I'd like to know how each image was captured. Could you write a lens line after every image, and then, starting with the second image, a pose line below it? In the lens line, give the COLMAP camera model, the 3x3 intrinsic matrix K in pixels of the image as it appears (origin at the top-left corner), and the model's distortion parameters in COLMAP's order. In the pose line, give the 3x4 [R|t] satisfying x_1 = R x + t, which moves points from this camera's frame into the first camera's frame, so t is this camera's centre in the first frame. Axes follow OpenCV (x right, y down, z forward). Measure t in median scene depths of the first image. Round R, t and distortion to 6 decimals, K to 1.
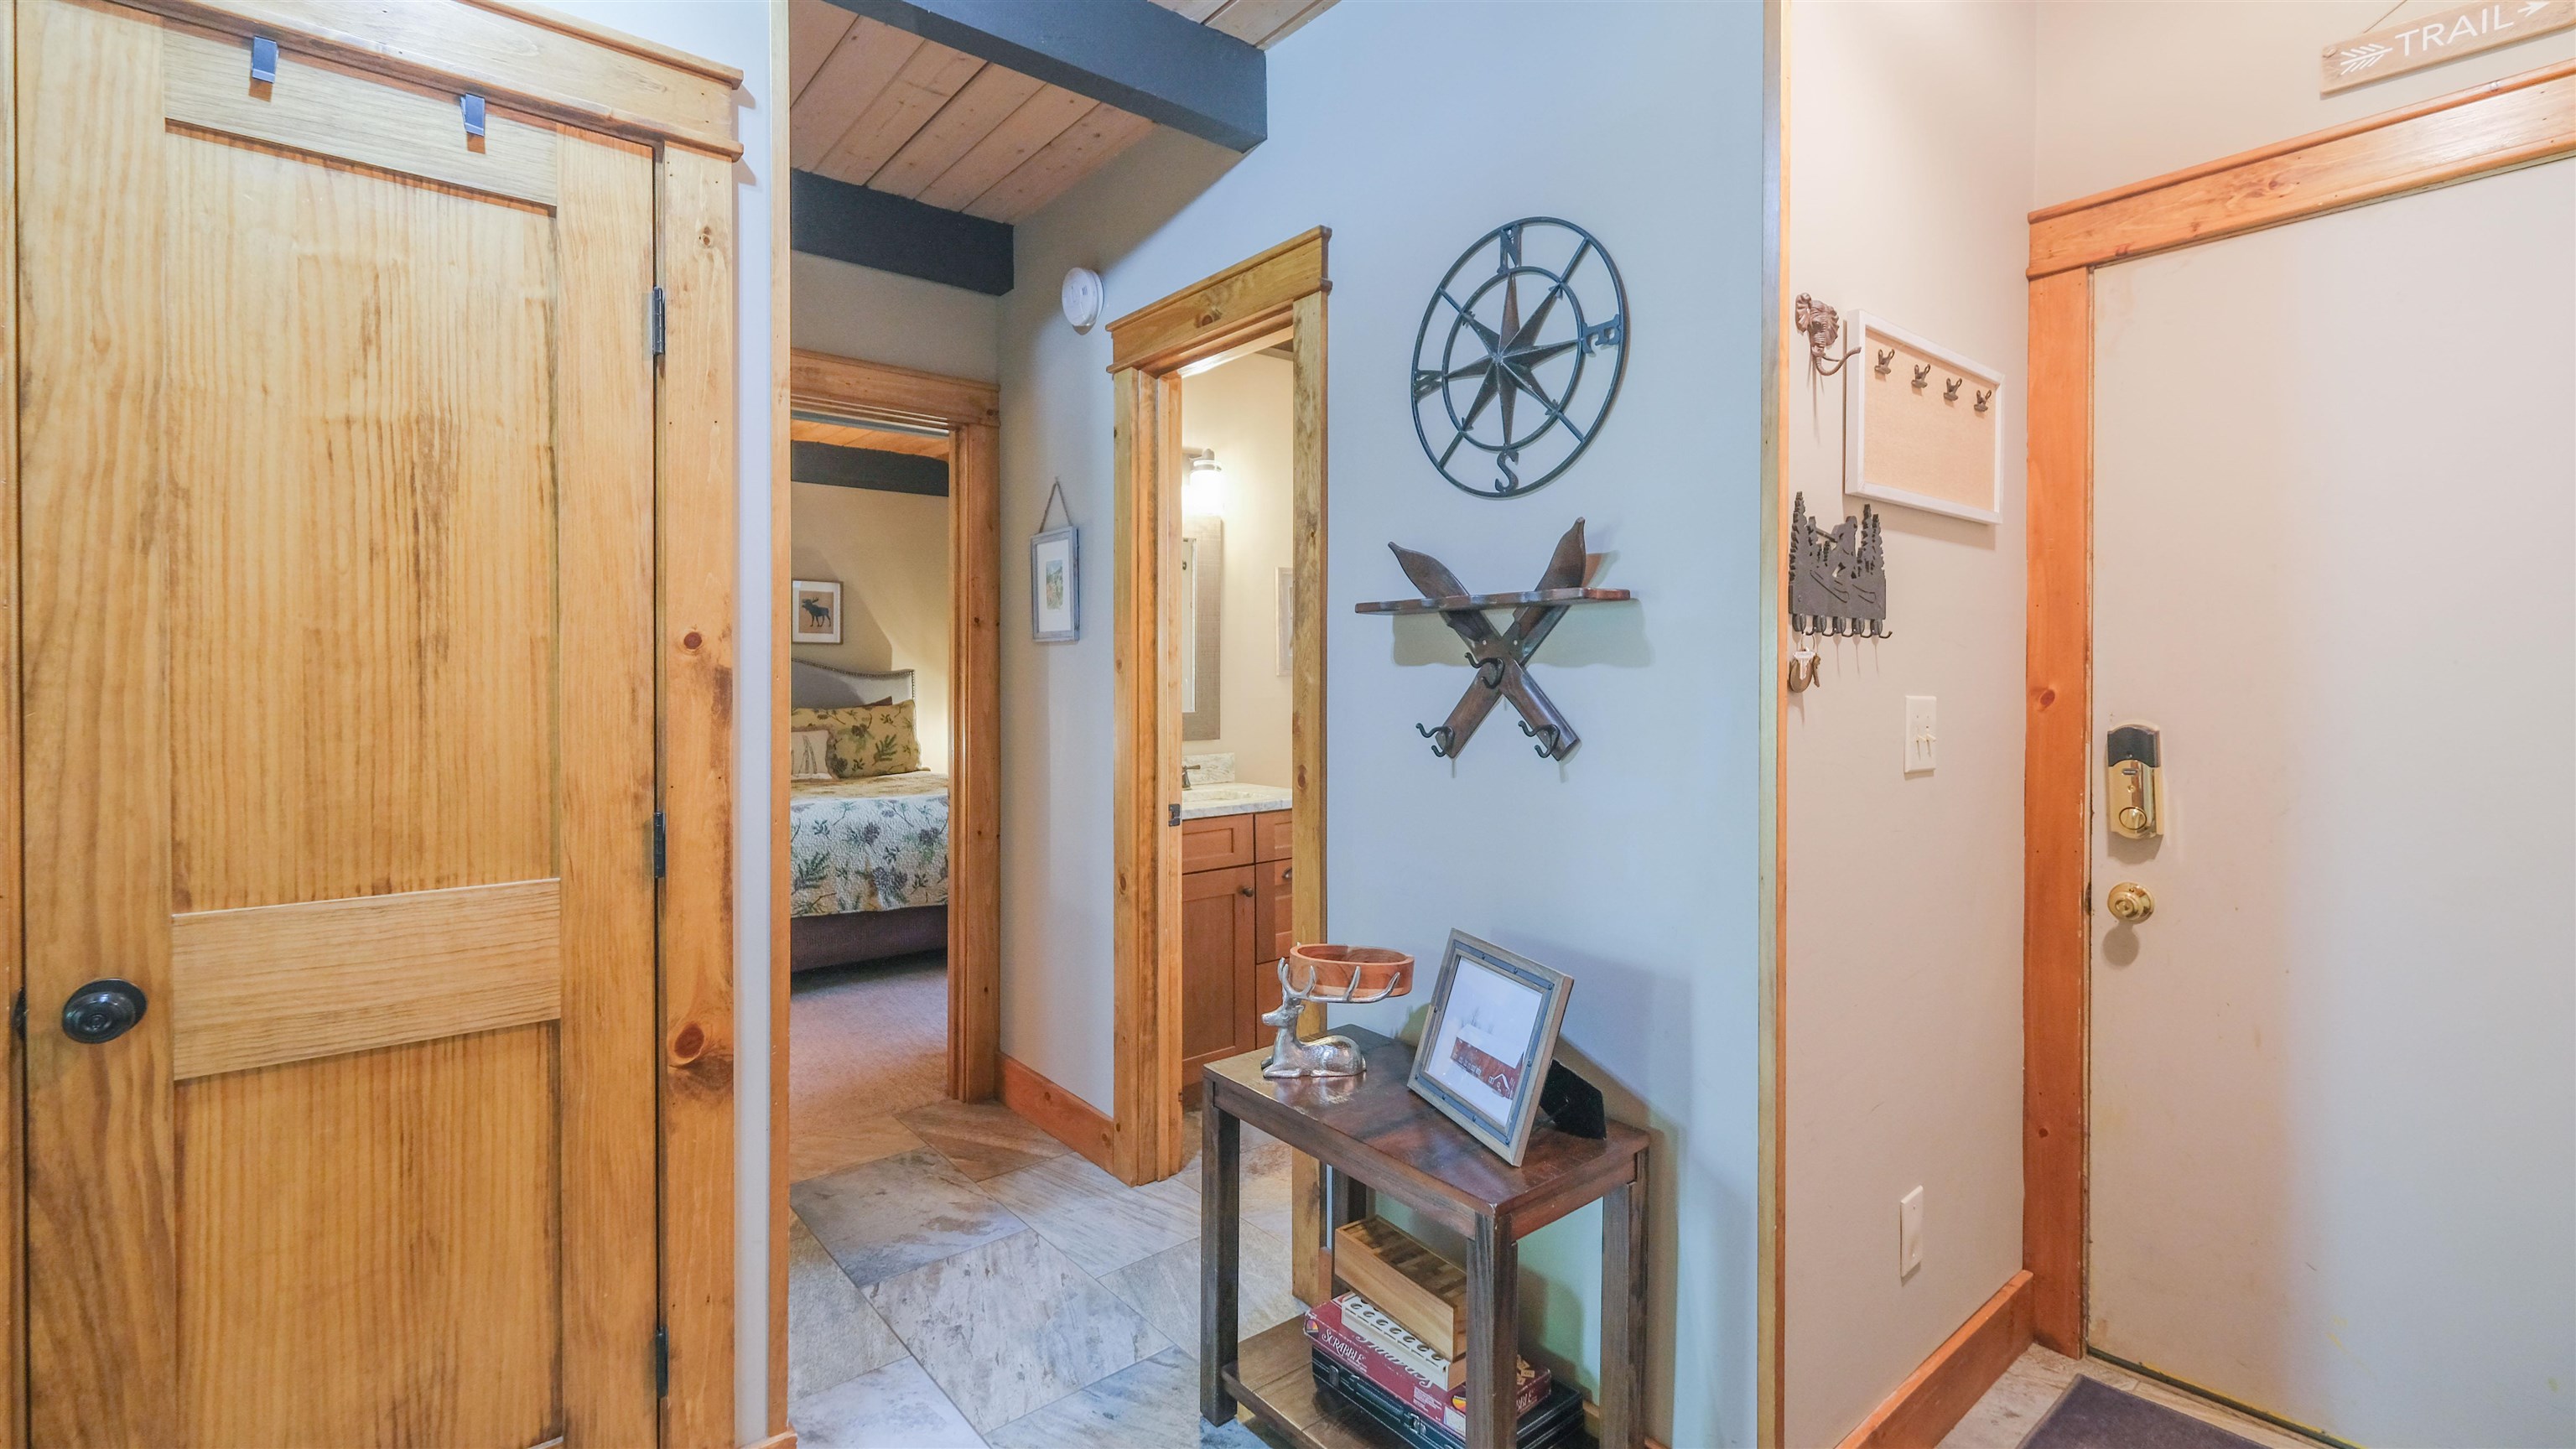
lens RADIAL K [[1133.5, 0, 1289.8], [0, 1133.5, 700.2], [0, 0, 1]] dist [-0.001994, -0.000008]
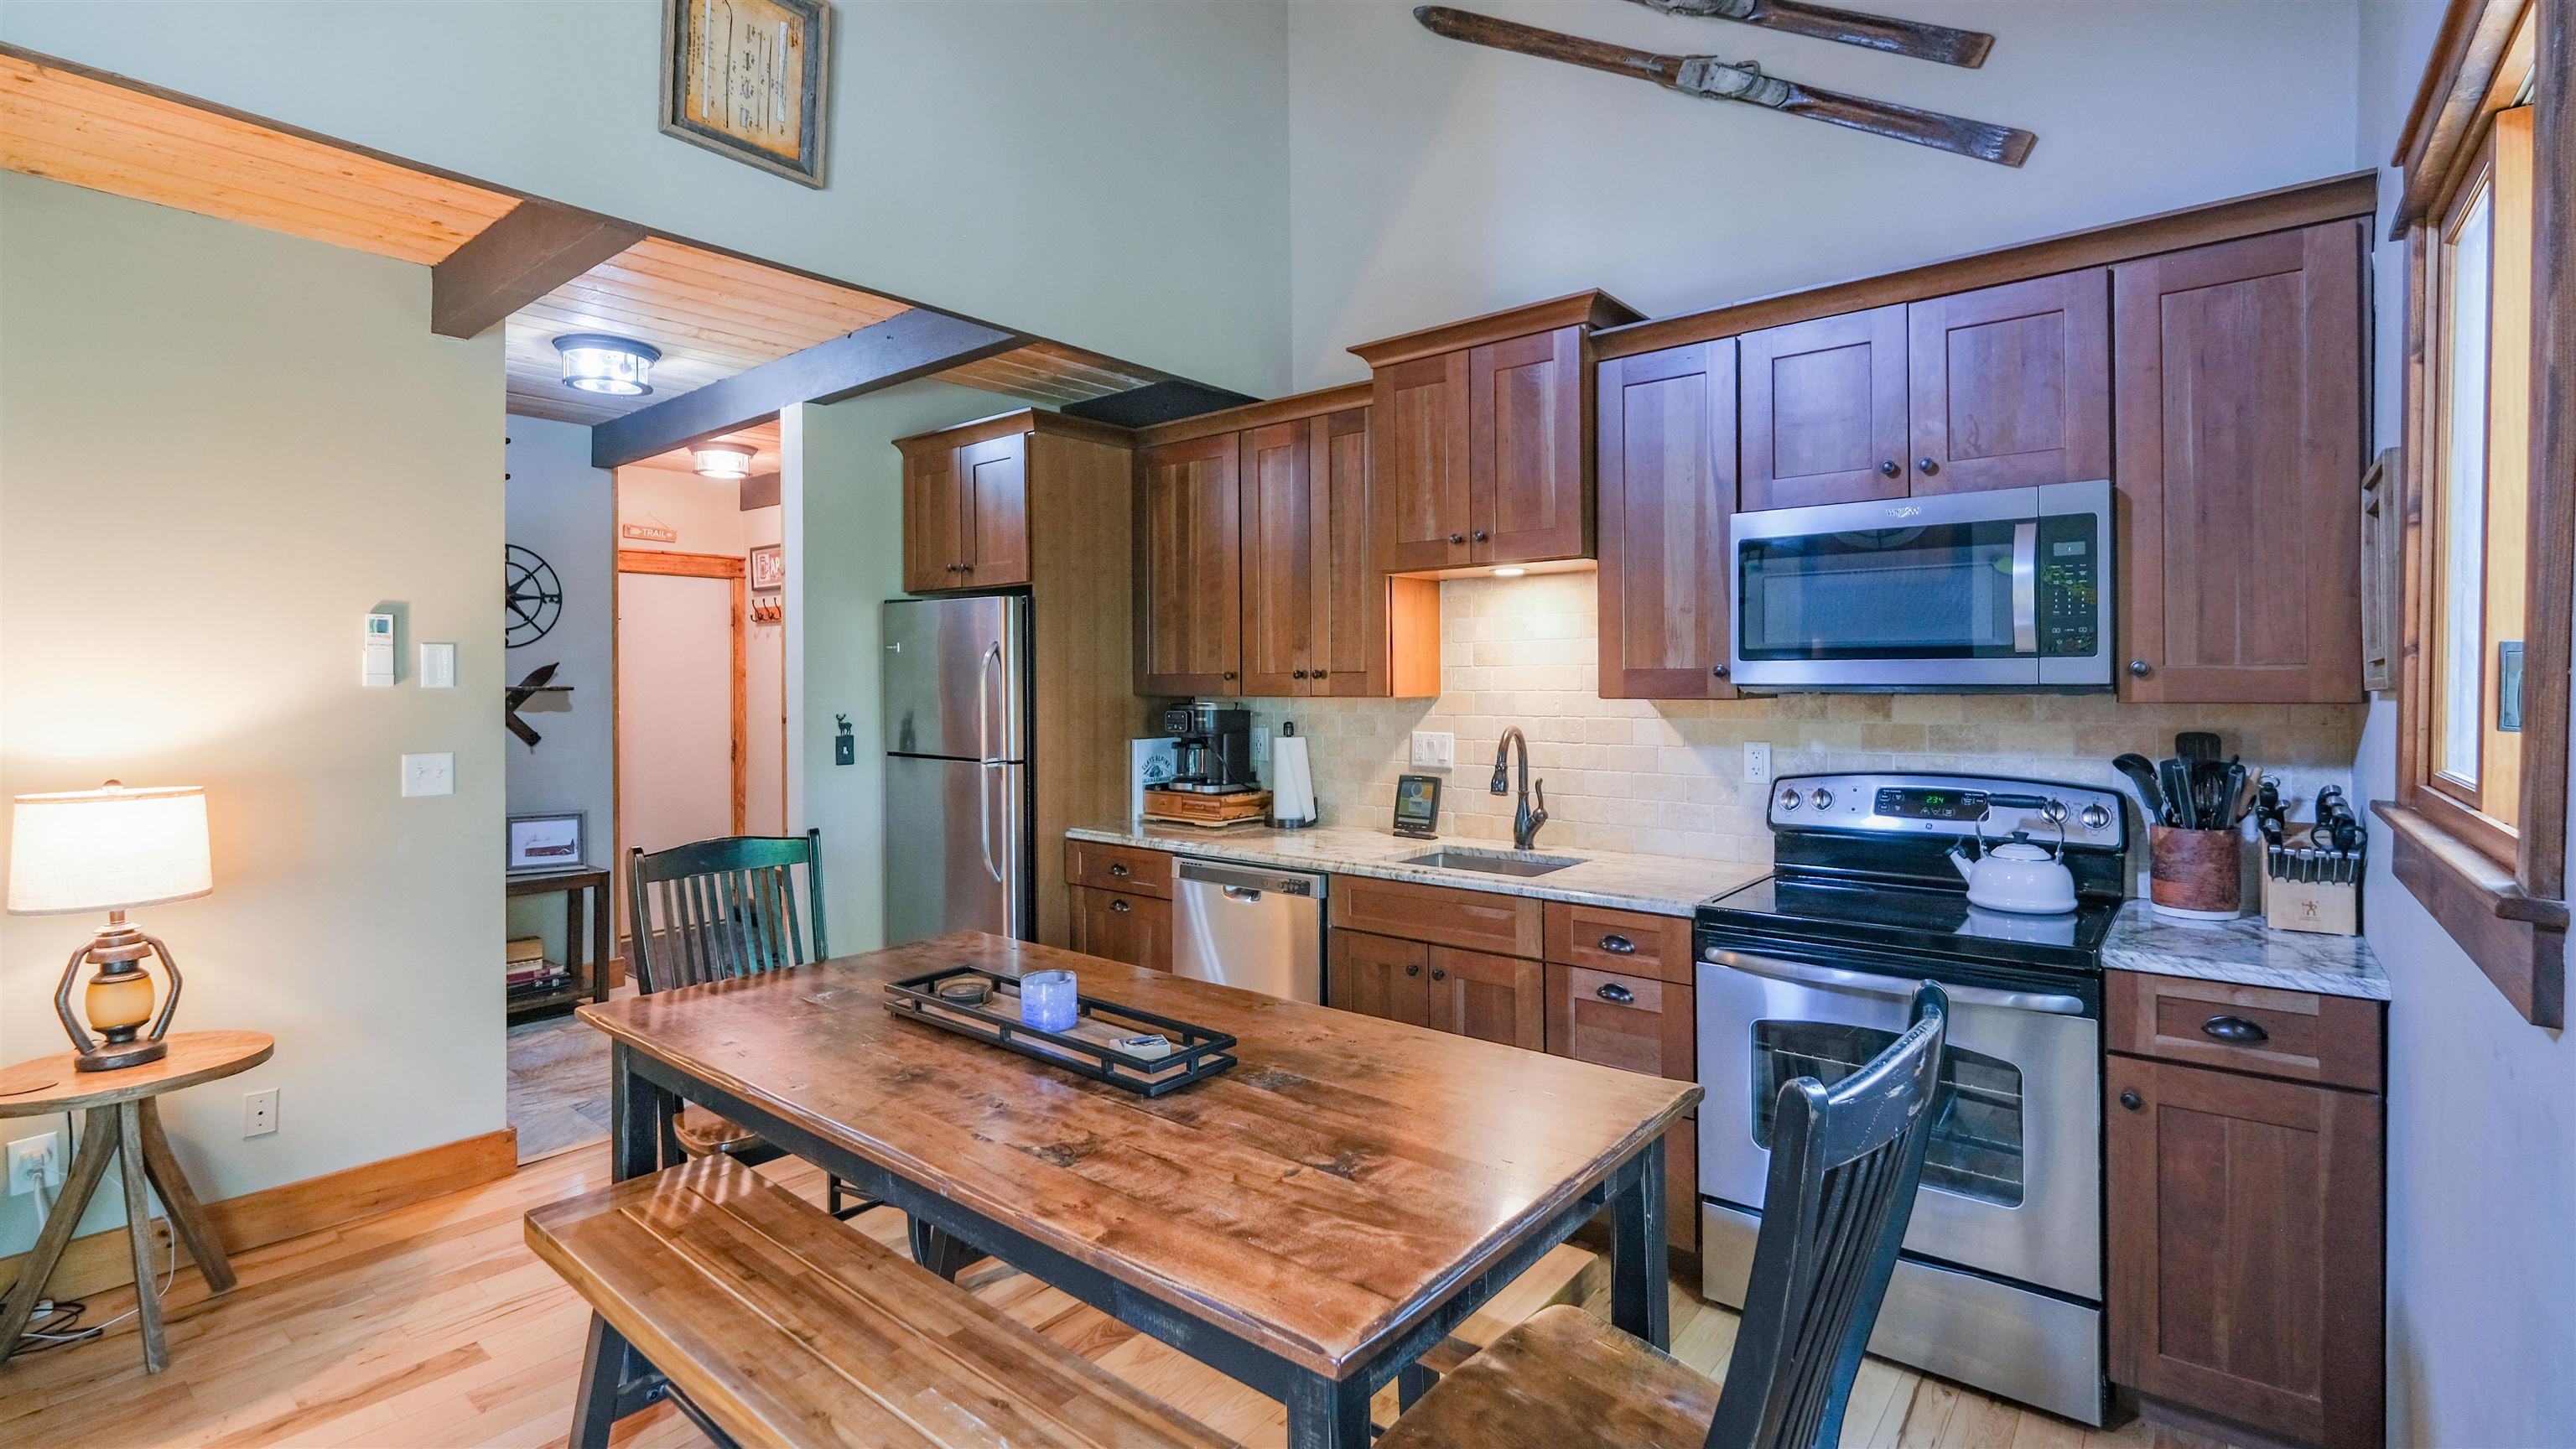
lens RADIAL K [[1133.5, 0, 1272.0], [0, 1133.5, 682.8], [0, 0, 1]] dist [-0.001994, -0.000008]
pose [[-0.193736, -0.005964, 0.981036, -2.688594], [0.011615, 0.999897, 0.008373, -0.099102], [-0.980985, 0.013017, -0.193647, -0.228298]]
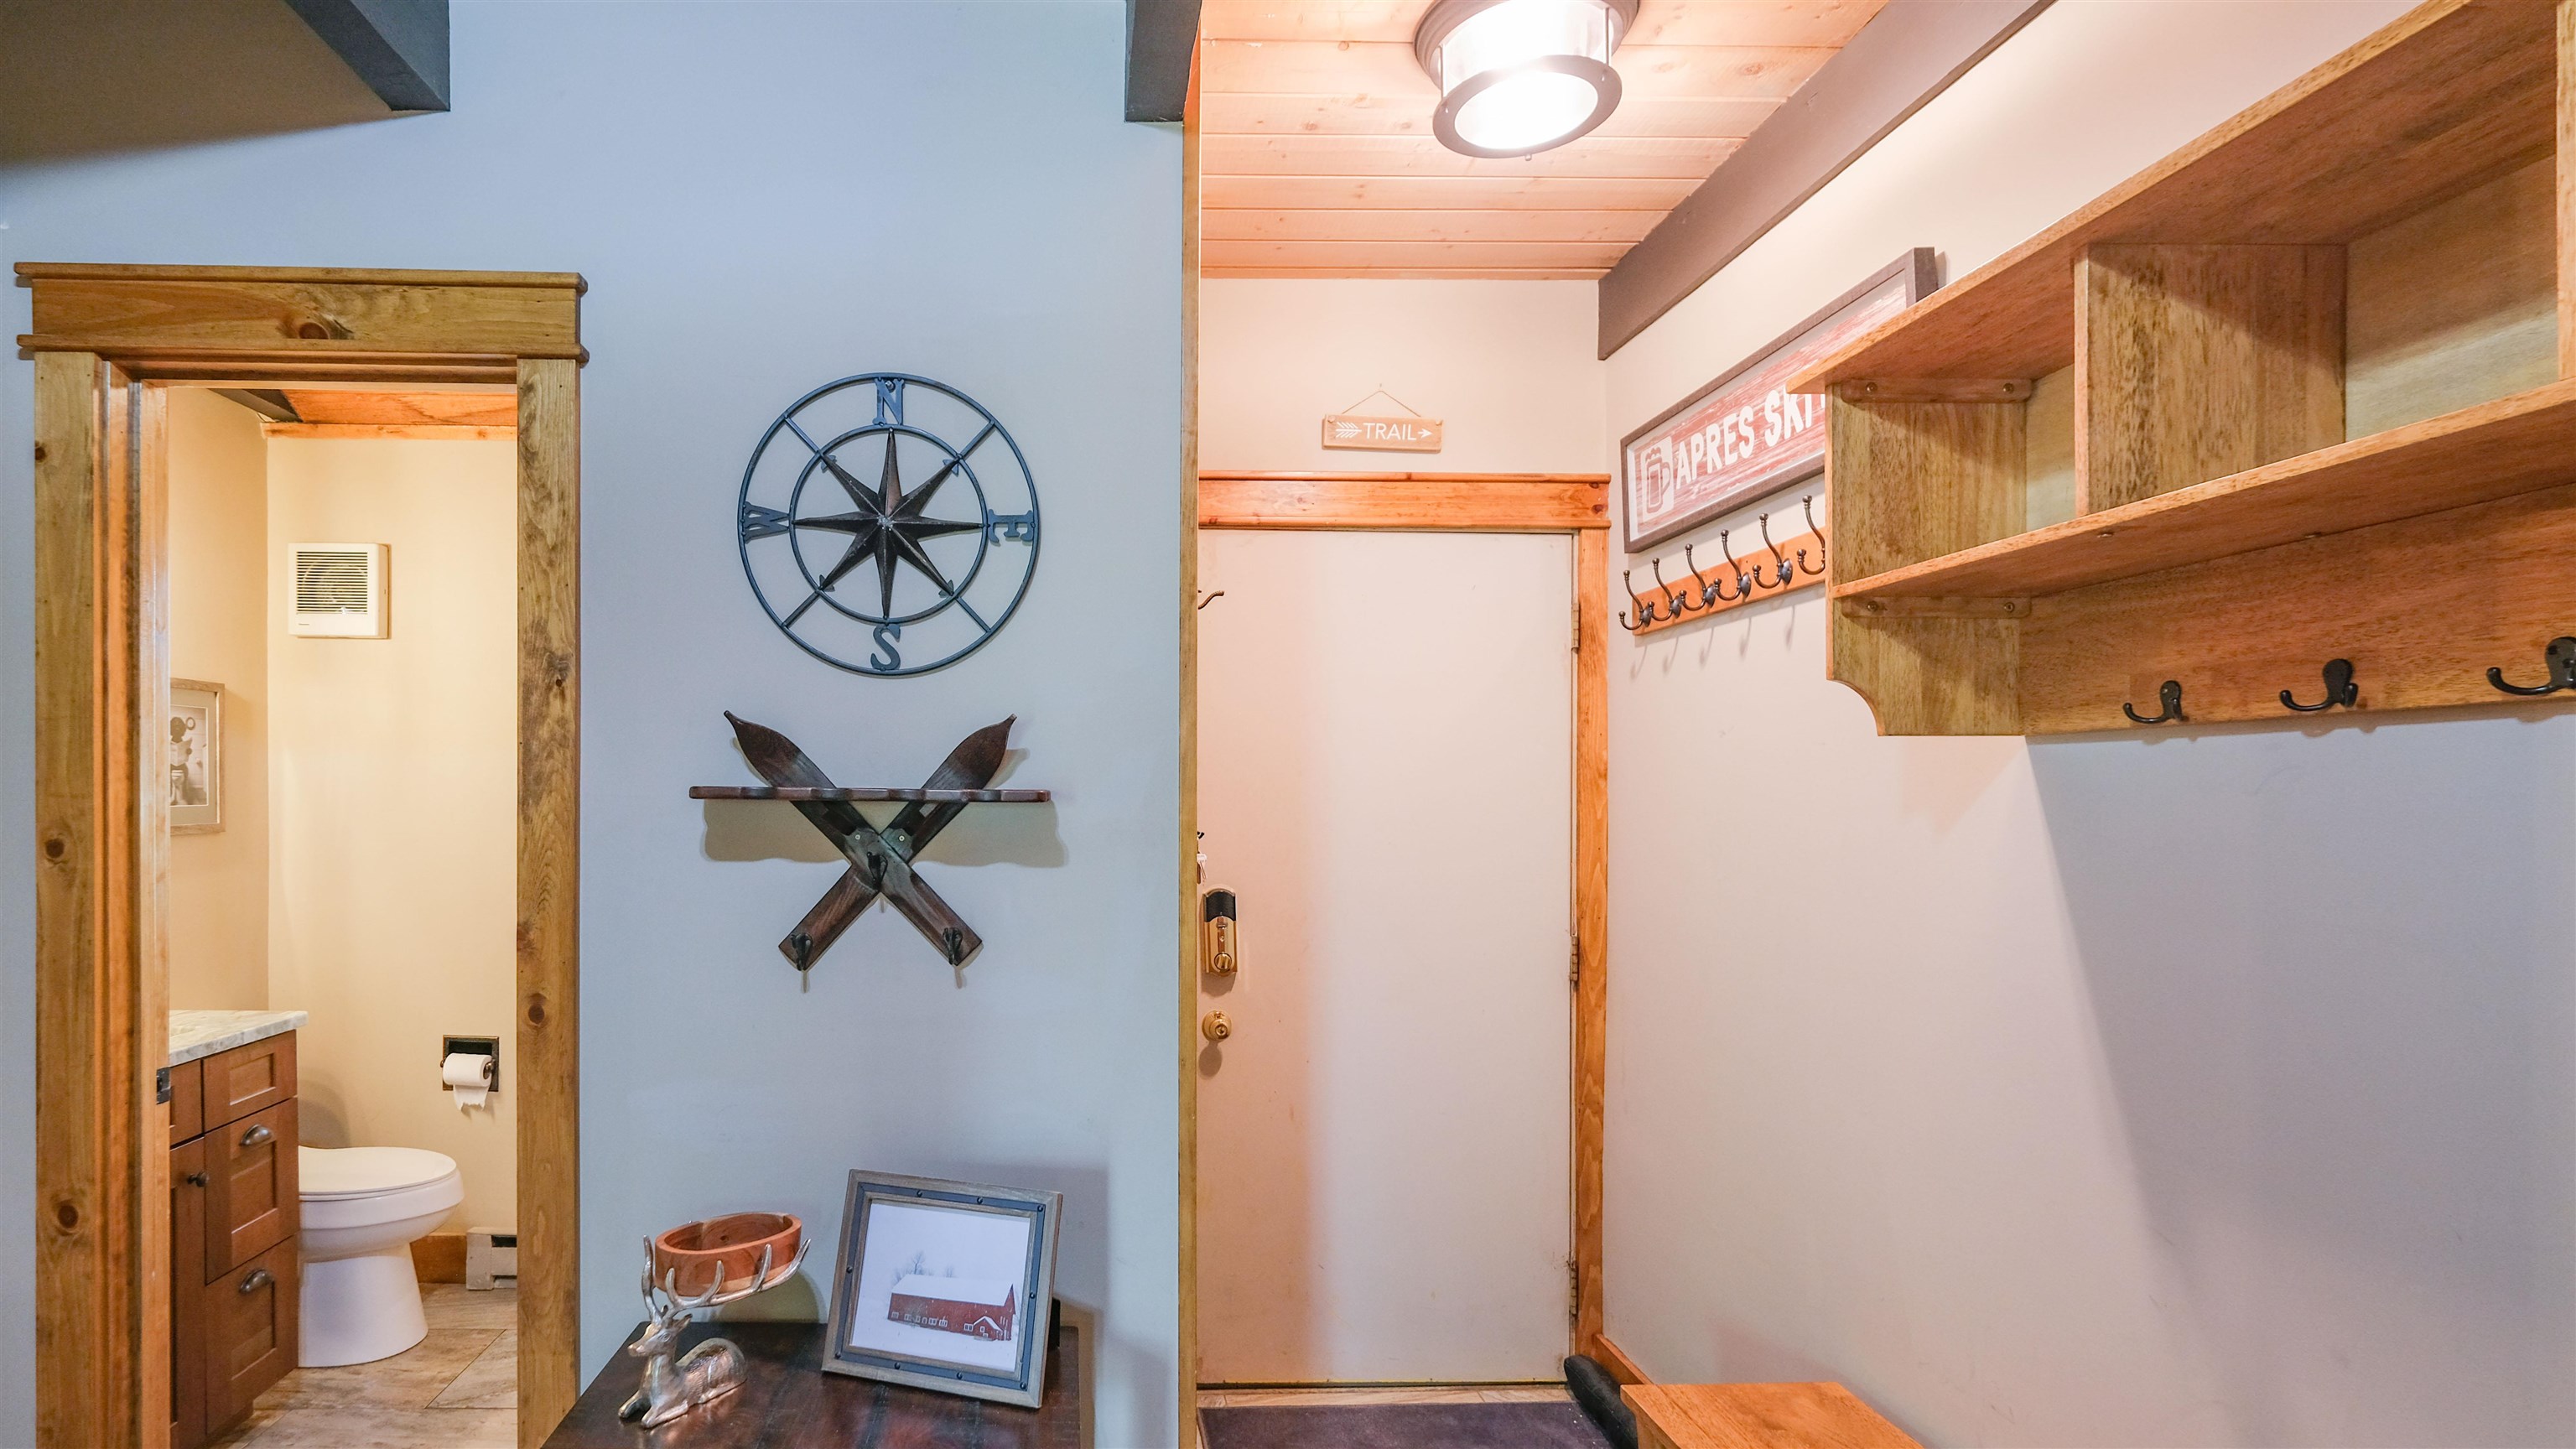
lens RADIAL K [[1205.6, 0, 1078.9], [0, 1205.6, 820.0], [0, 0, 1]] dist [0.004796, 0.000056]
pose [[0.624462, -0.007246, 0.781022, -0.457745], [0.005602, 0.999973, 0.004799, -0.068564], [-0.781035, 0.001378, 0.624486, 0.281168]]
